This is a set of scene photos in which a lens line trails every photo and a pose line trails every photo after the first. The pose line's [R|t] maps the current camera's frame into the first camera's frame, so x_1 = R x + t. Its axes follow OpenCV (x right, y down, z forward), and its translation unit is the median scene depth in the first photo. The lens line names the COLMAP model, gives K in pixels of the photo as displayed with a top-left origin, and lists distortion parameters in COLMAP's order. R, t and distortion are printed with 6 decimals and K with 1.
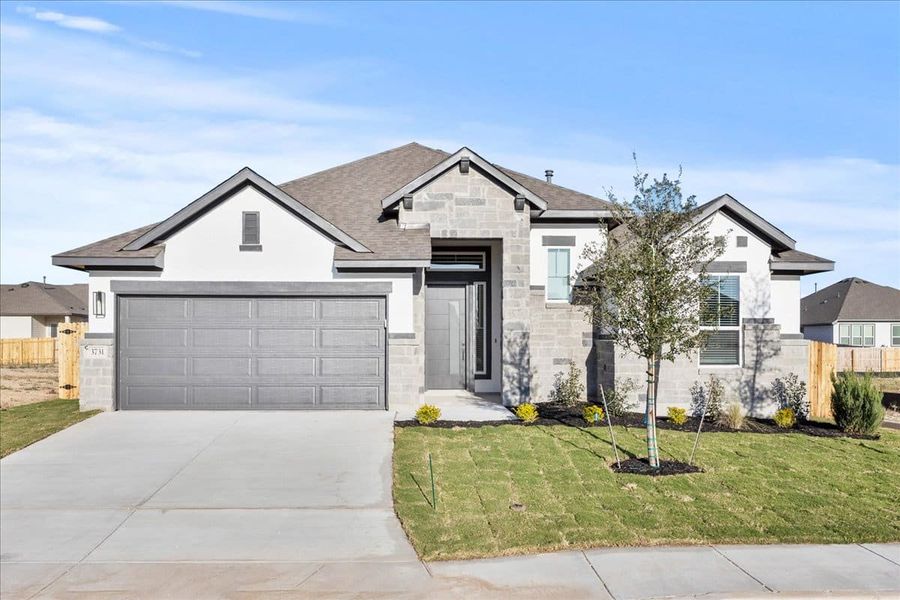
lens RADIAL K [[719.0, 0, 451.1], [0, 719.0, 338.4], [0, 0, 1]] dist [0.001595, -0.000564]
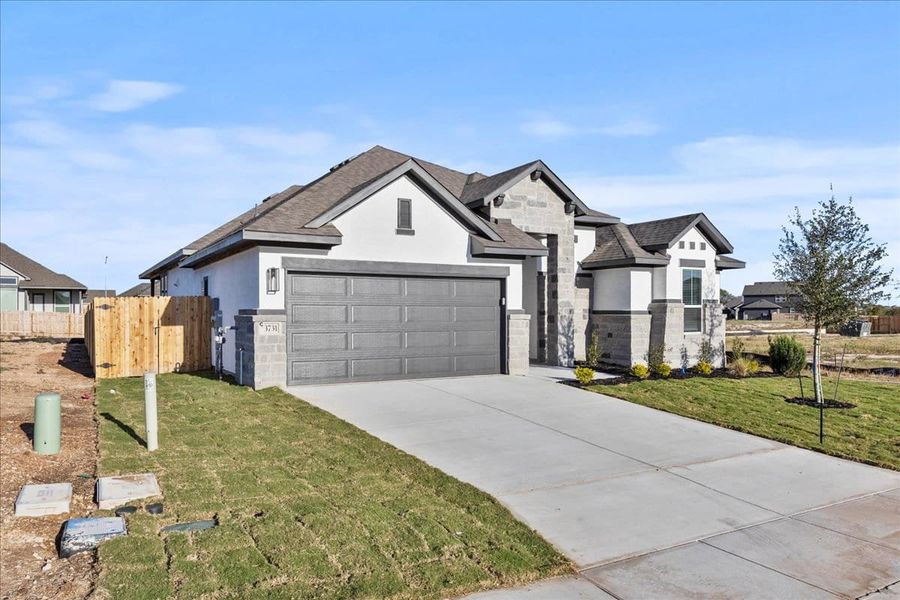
lens RADIAL K [[588.2, 0, 406.0], [0, 588.2, 313.3], [0, 0, 1]] dist [0.000916, 0.002427]
pose [[0.912672, -0.000864, 0.408692, -0.616106], [-0.000128, 0.999997, 0.002401, -0.003747], [-0.408693, -0.002243, 0.912669, 0.172276]]
